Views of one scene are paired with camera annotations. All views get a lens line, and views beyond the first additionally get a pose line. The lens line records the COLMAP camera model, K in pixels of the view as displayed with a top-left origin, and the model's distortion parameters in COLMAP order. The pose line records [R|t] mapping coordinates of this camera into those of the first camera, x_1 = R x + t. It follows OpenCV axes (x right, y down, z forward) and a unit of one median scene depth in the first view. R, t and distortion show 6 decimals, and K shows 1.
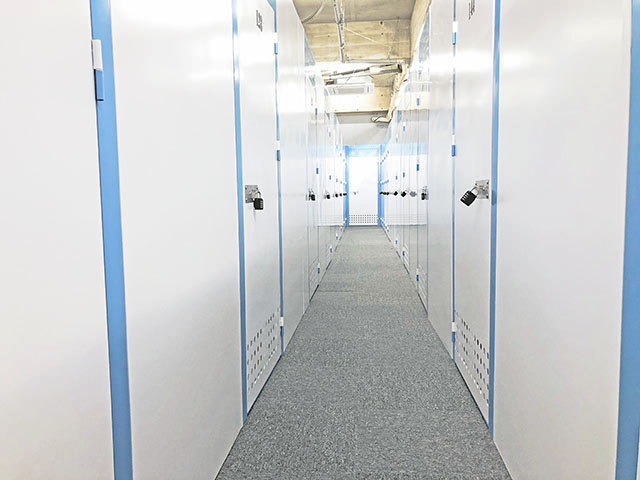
lens RADIAL K [[524.7, 0, 307.9], [0, 524.7, 238.0], [0, 0, 1]] dist [0.036666, -0.006878]
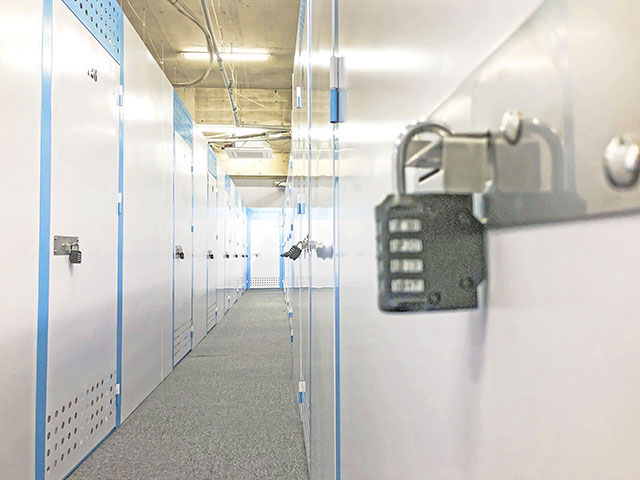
lens RADIAL K [[530.7, 0, 320.0], [0, 530.7, 240.0], [0, 0, 1]] dist [0.034866, -0.010861]
pose [[0.982705, 0.014767, 0.184586, 0.038203], [0.007078, 0.993092, -0.117128, 0.004372], [-0.185041, 0.116409, 0.975812, -0.000051]]
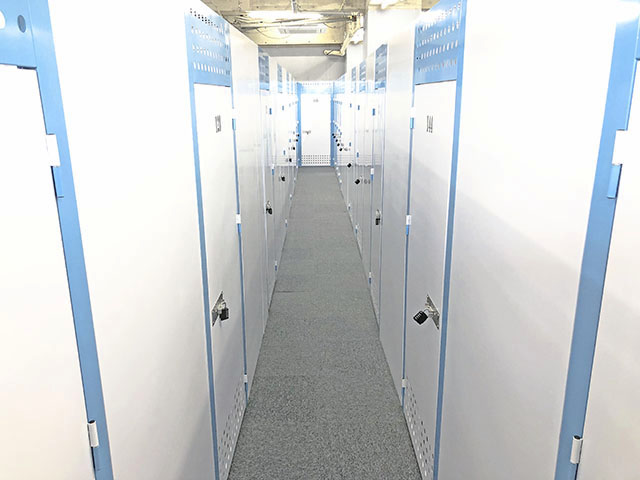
lens RADIAL K [[521.9, 0, 290.3], [0, 521.9, 239.8], [0, 0, 1]] dist [0.029340, -0.001471]
pose [[0.998171, -0.021378, 0.056550, -0.004438], [0.011417, 0.985217, 0.170928, -0.095632], [-0.059368, -0.169970, 0.983659, -0.002960]]
